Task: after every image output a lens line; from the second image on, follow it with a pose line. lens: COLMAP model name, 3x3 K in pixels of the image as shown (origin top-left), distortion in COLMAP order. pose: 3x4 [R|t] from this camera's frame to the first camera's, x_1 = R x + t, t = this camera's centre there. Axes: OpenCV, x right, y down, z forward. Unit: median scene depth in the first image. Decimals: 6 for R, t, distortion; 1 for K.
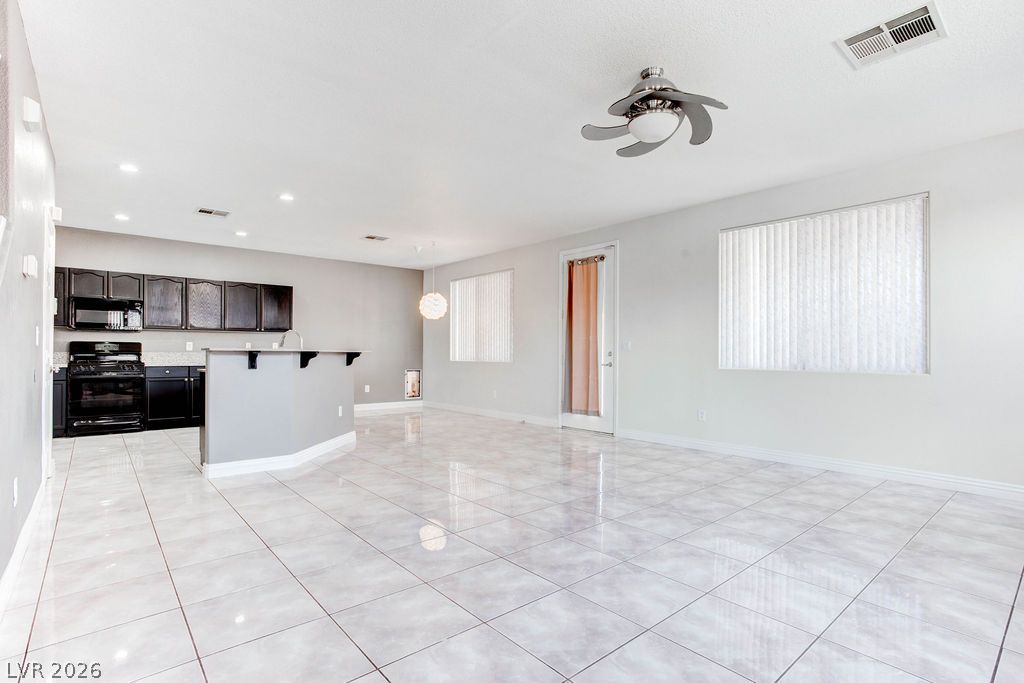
lens RADIAL K [[501.3, 0, 515.0], [0, 501.3, 354.0], [0, 0, 1]] dist [-0.060085, 0.036701]
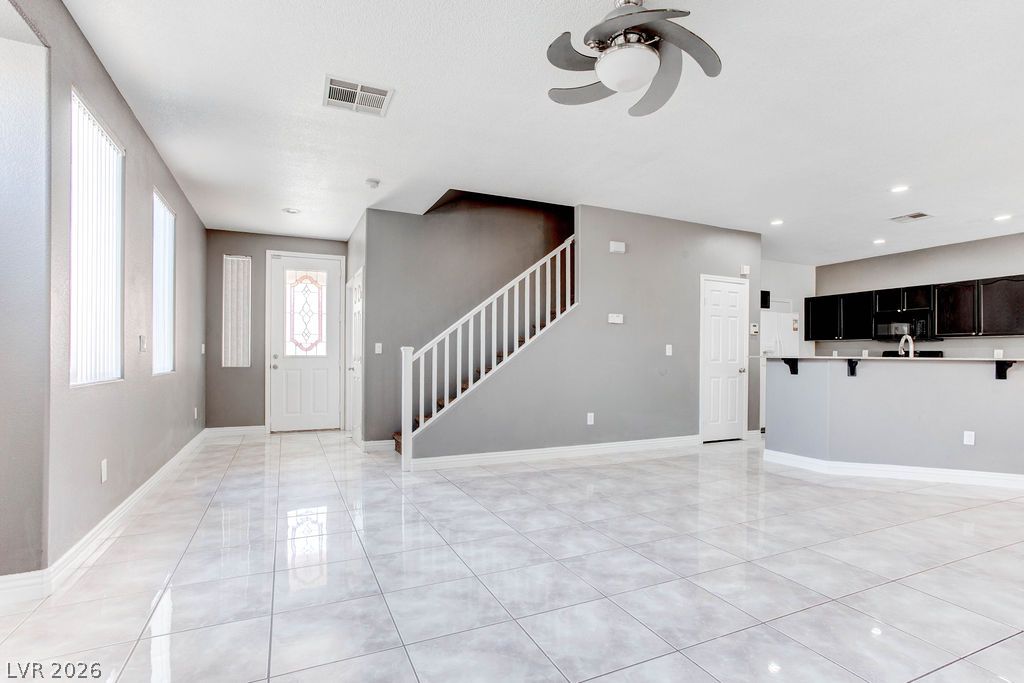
lens RADIAL K [[501.3, 0, 515.0], [0, 501.3, 354.0], [0, 0, 1]] dist [-0.060085, 0.036701]
pose [[-0.274358, -0.012098, -0.961551, 0.531559], [-0.009798, 0.999904, -0.009785, 0.000818], [0.961578, 0.006737, -0.274451, 0.512846]]
